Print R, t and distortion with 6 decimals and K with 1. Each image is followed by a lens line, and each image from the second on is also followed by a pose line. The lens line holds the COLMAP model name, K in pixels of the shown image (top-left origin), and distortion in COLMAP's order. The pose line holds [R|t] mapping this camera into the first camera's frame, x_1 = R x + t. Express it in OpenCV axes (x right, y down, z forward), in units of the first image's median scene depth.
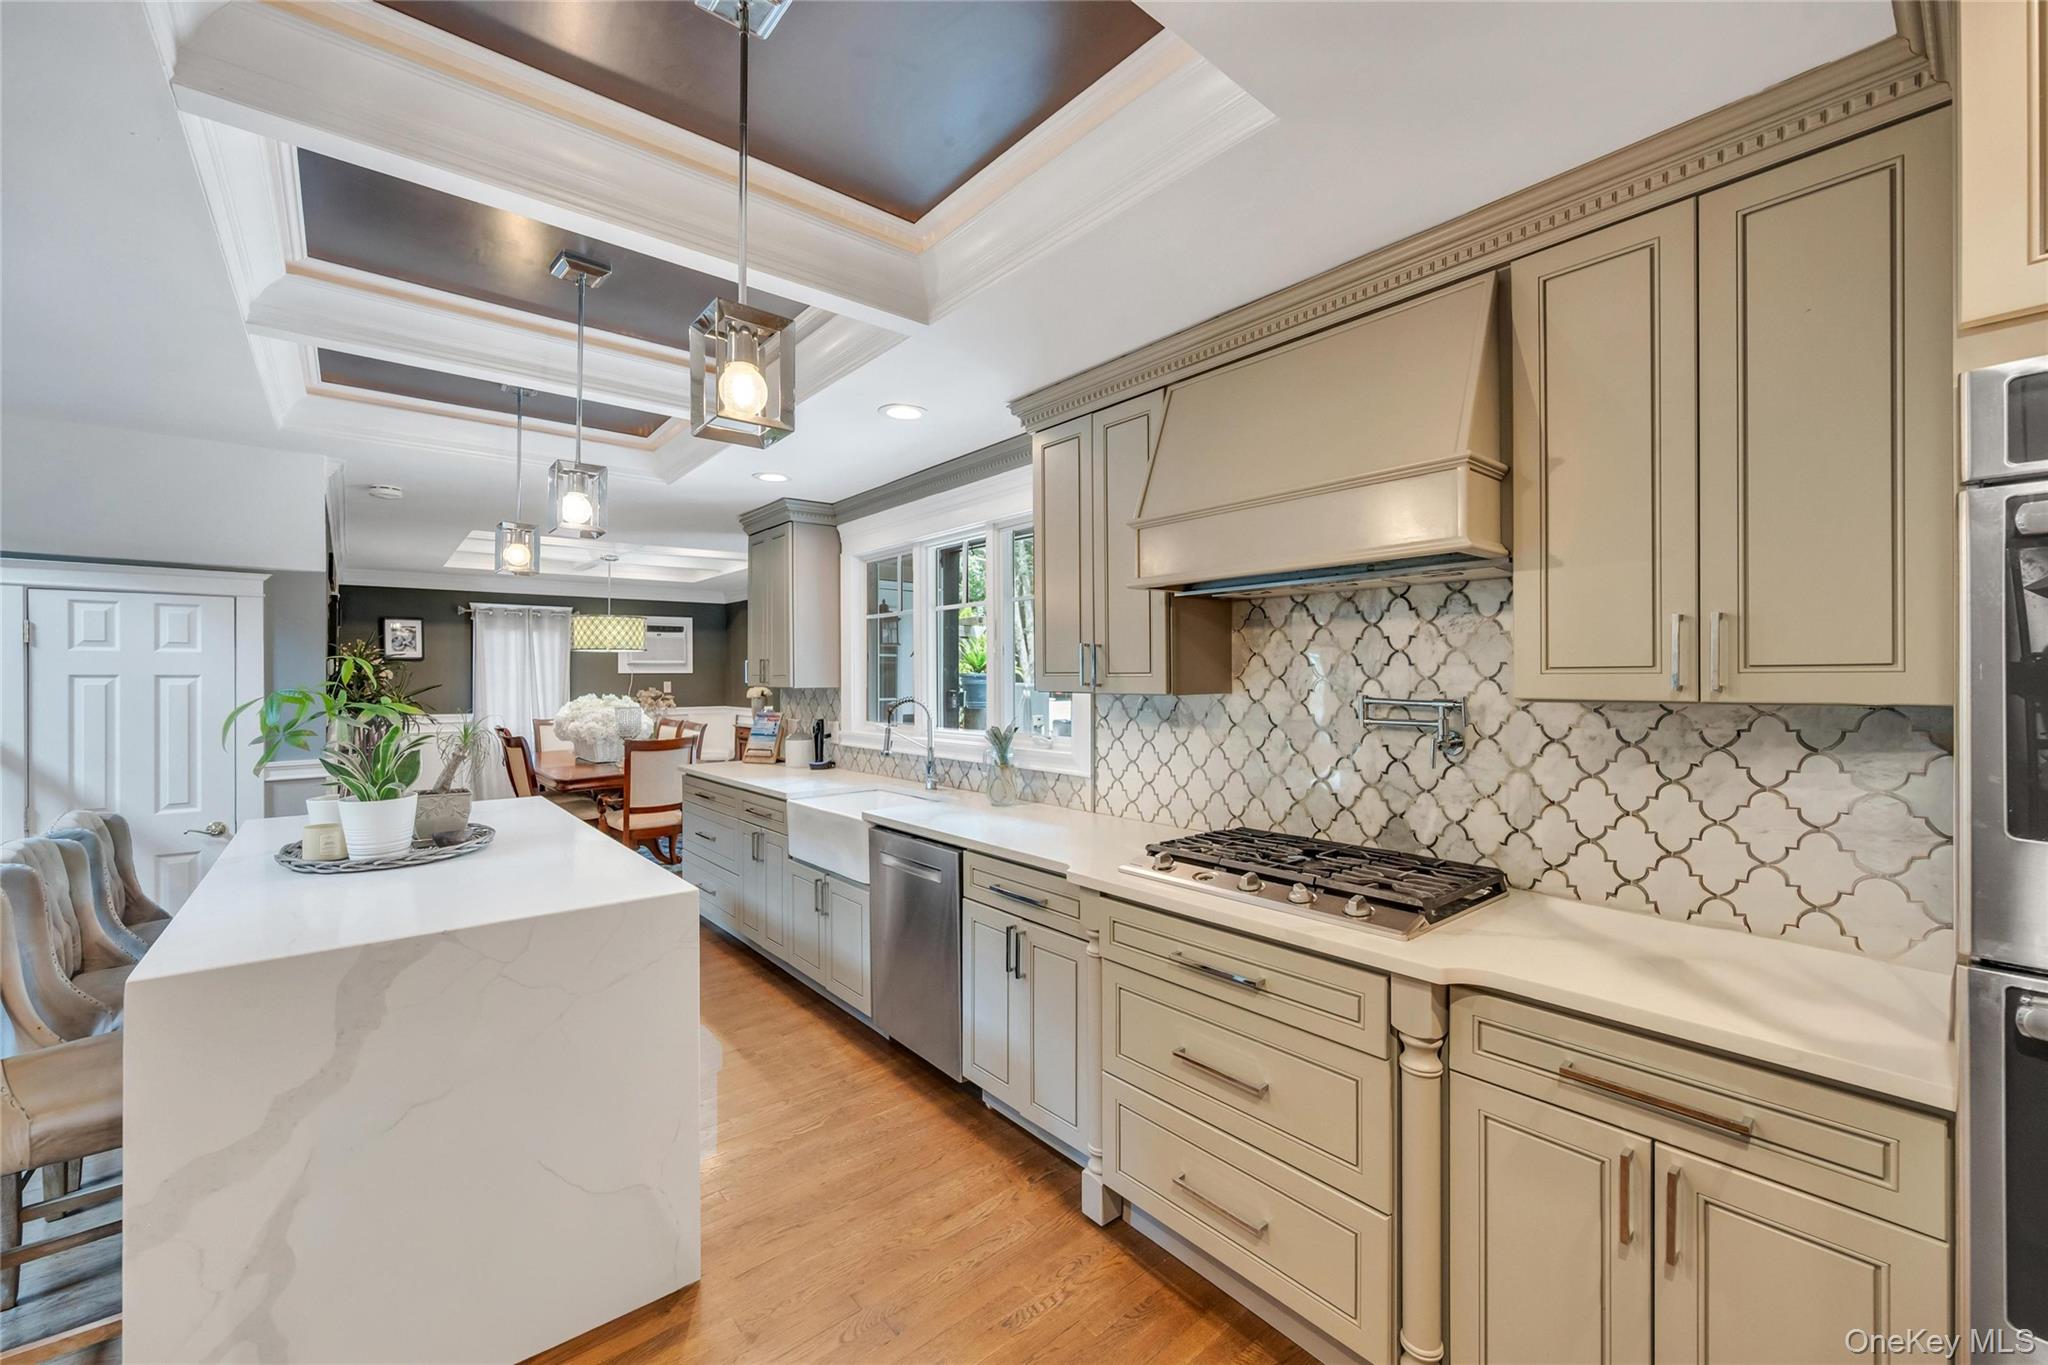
lens RADIAL K [[806.6, 0, 1020.5], [0, 806.6, 684.3], [0, 0, 1]] dist [0.000375, 0.000226]
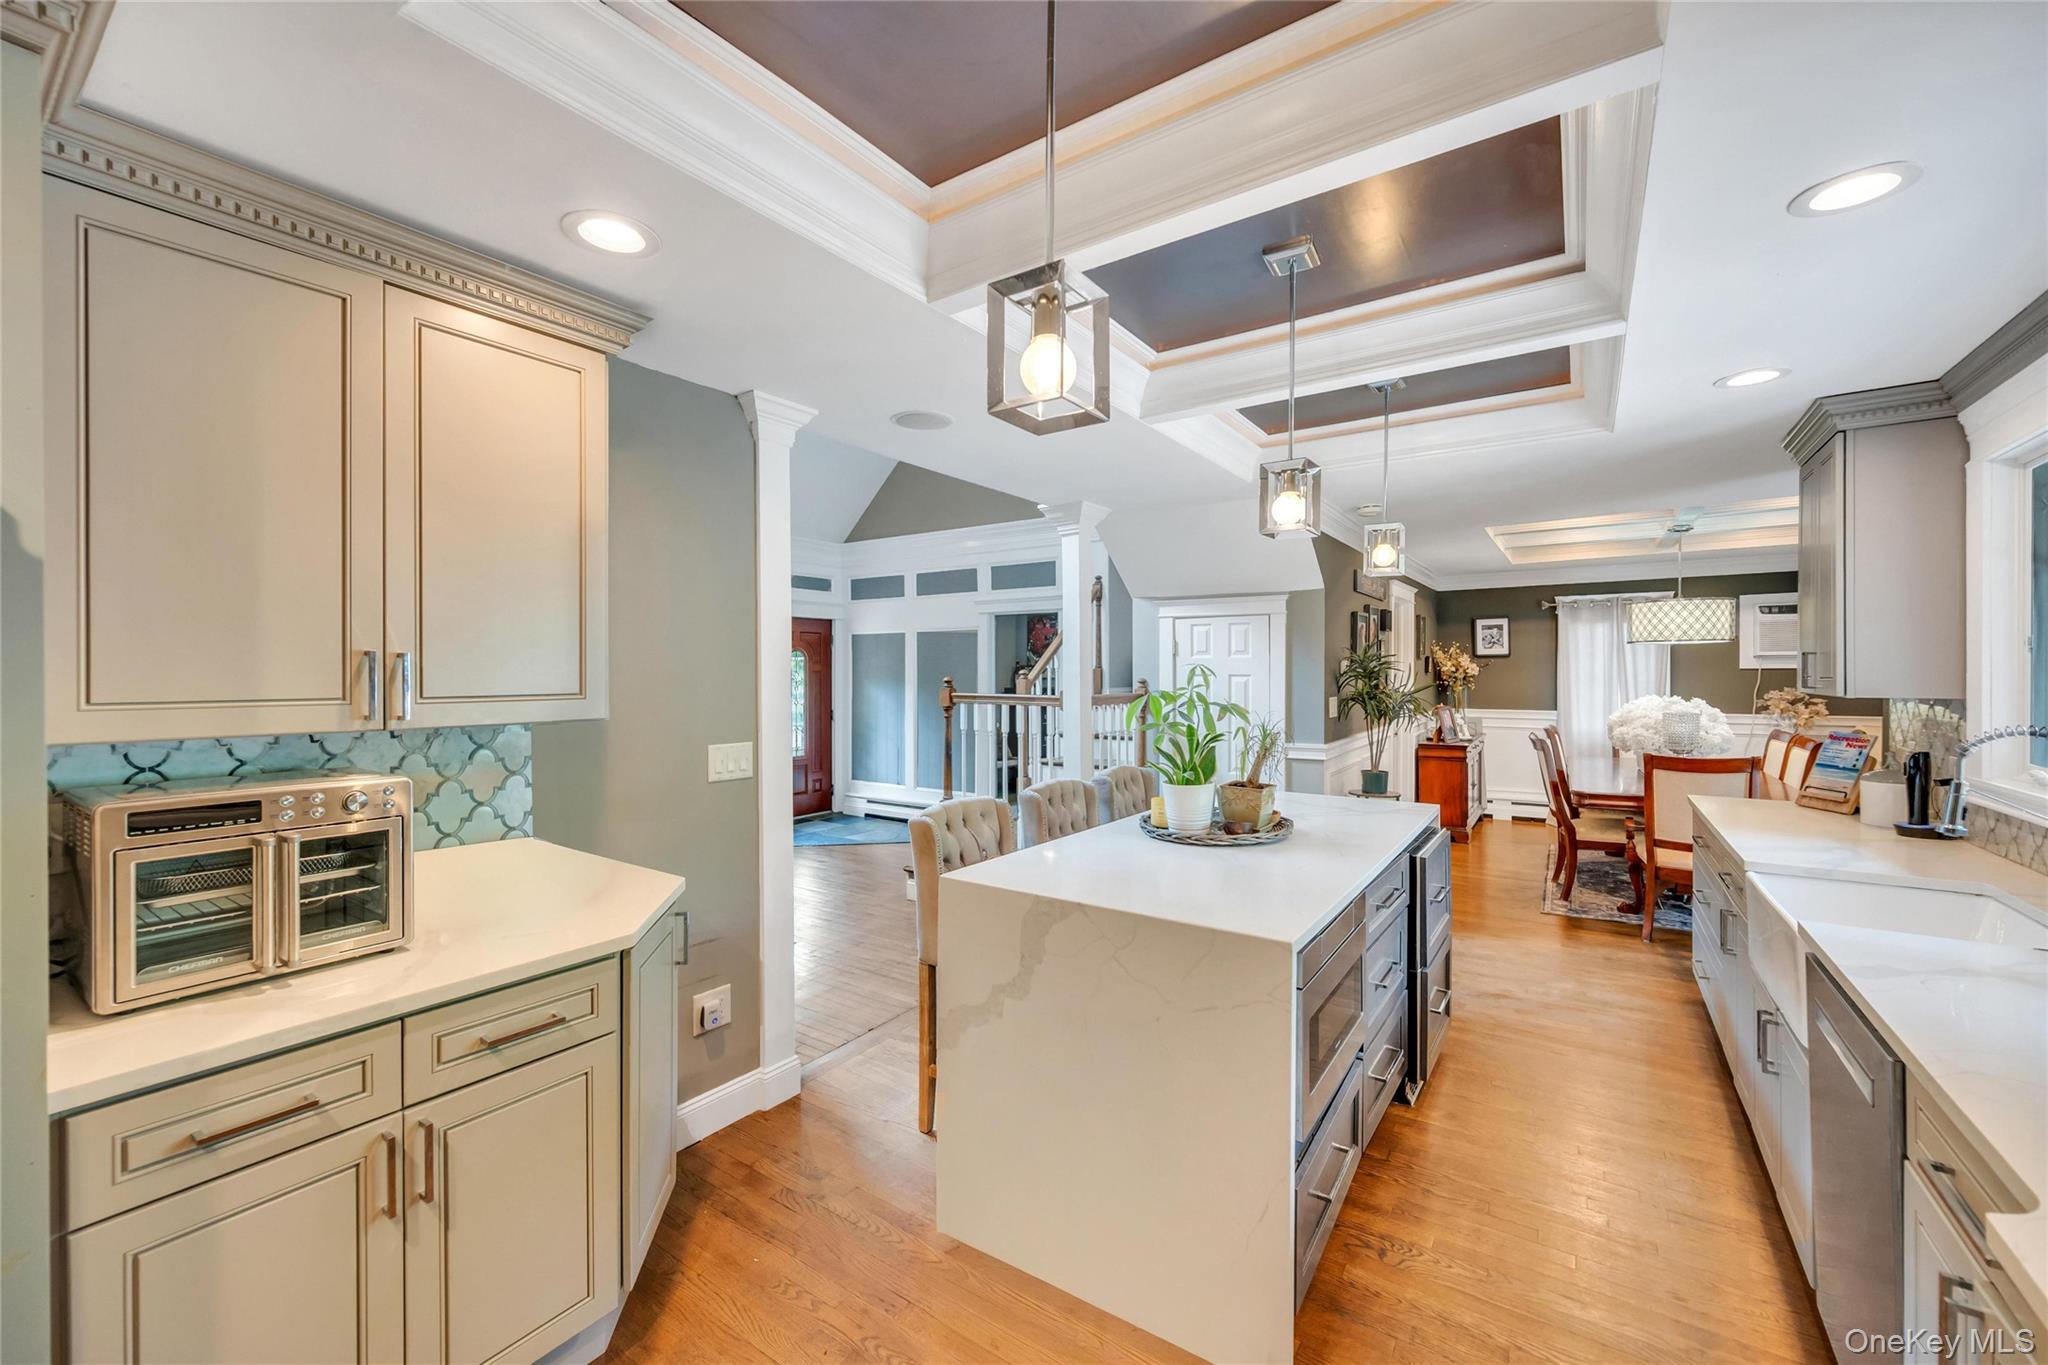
lens RADIAL K [[807.9, 0, 1030.1], [0, 807.9, 675.7], [0, 0, 1]] dist [-0.000574, 0.000038]
pose [[0.273174, 0.006293, -0.961944, 0.204738], [-0.006642, 0.999967, 0.004656, -0.015584], [0.961942, 0.005118, 0.273206, 0.313608]]
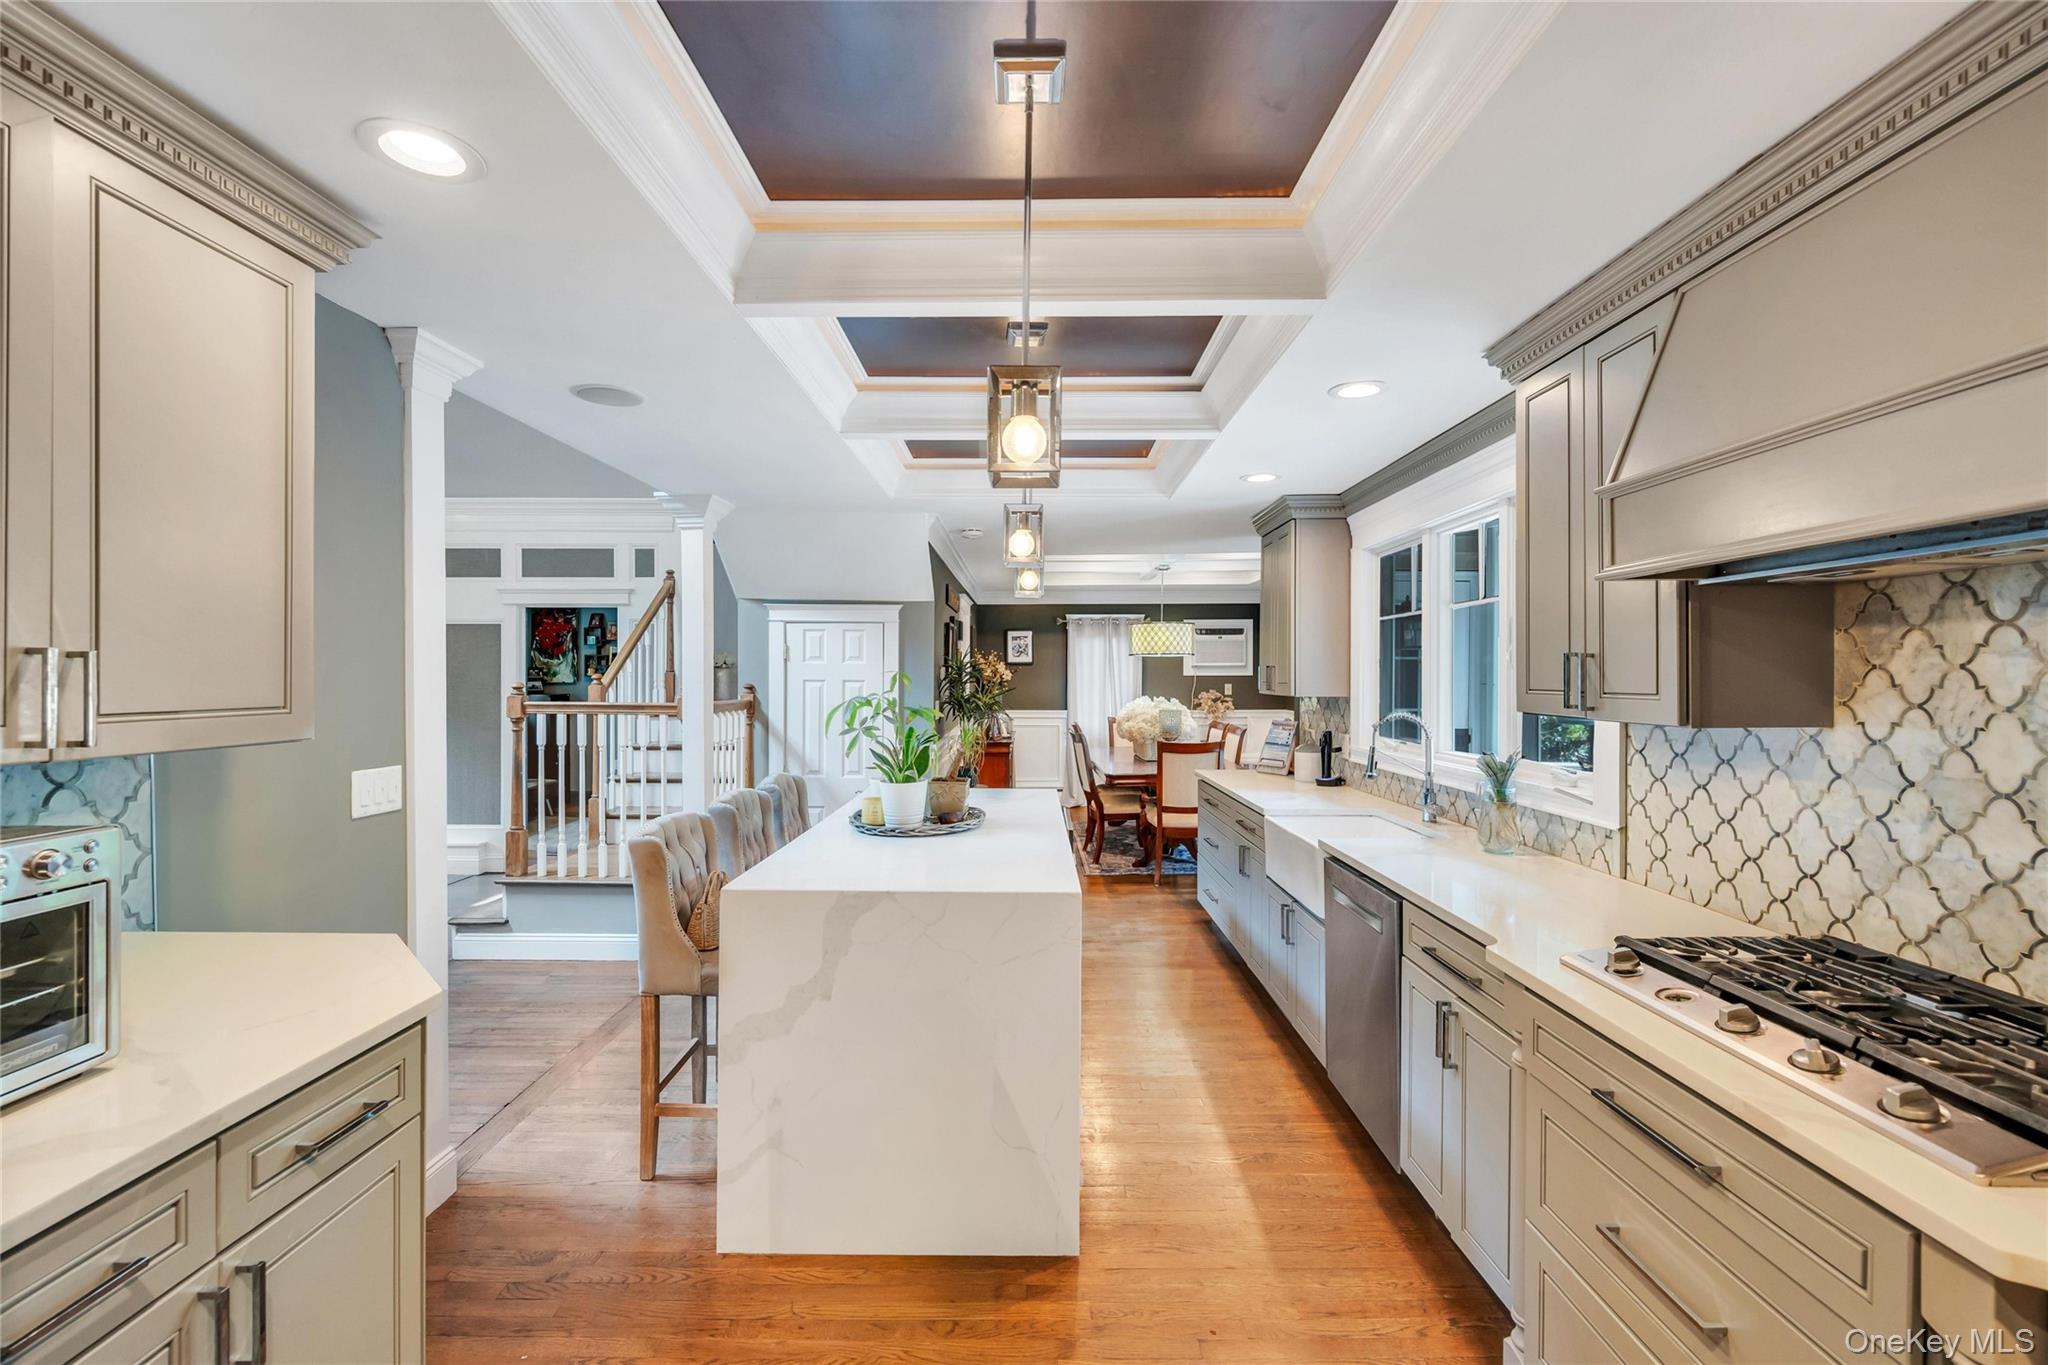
lens RADIAL K [[861.2, 0, 1024.0], [0, 861.2, 682.5], [0, 0, 1]] dist [0.000398, 0.000146]
pose [[0.763996, 0.009264, -0.645155, 0.172347], [-0.009599, 0.999949, 0.002992, -0.016723], [0.645150, 0.003907, 0.764046, 0.046295]]
